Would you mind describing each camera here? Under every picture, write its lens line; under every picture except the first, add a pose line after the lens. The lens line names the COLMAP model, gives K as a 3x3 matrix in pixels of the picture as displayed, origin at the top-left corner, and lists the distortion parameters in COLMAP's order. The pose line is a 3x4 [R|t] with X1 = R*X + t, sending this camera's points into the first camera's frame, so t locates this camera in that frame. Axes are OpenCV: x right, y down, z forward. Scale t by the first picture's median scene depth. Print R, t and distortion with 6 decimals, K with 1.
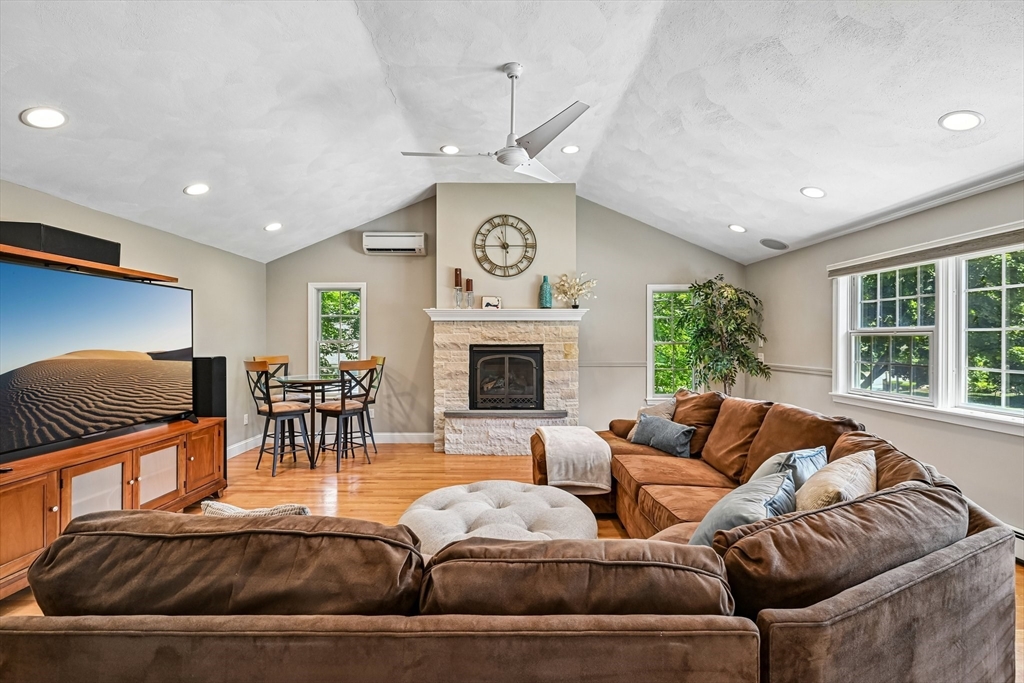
lens RADIAL K [[466.6, 0, 511.5], [0, 466.6, 341.8], [0, 0, 1]] dist [-0.000230, 0.000332]
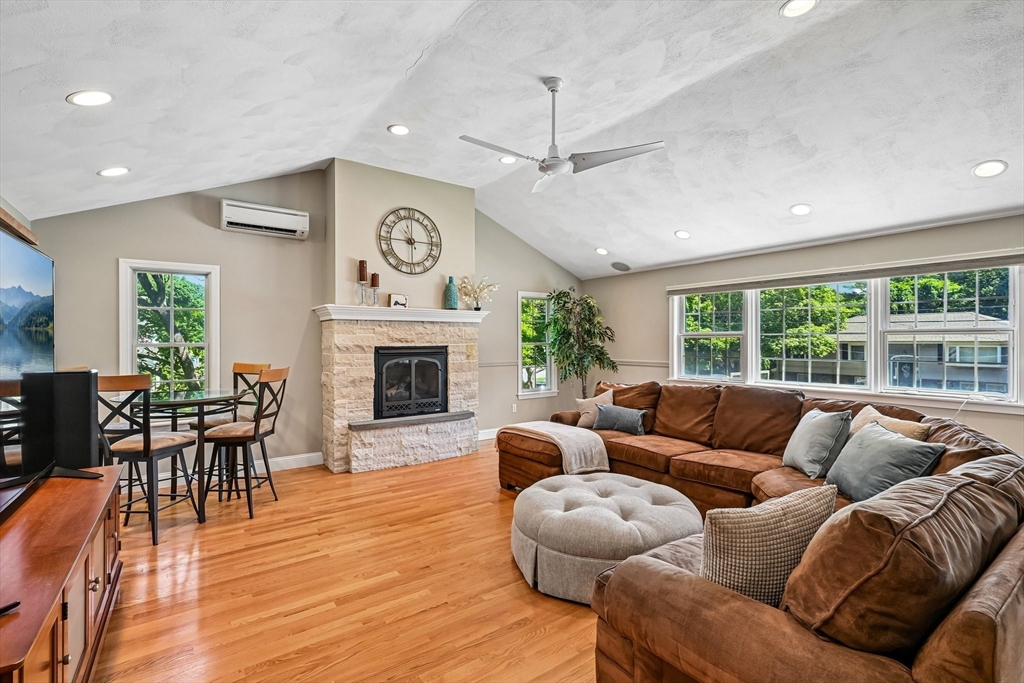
lens RADIAL K [[466.6, 0, 516.6], [0, 466.6, 340.8], [0, 0, 1]] dist [-0.000230, 0.000332]
pose [[0.807636, -0.001729, 0.589679, -0.397234], [0.004470, 0.999985, -0.003190, -0.001320], [-0.589664, 0.005212, 0.807632, 0.117954]]
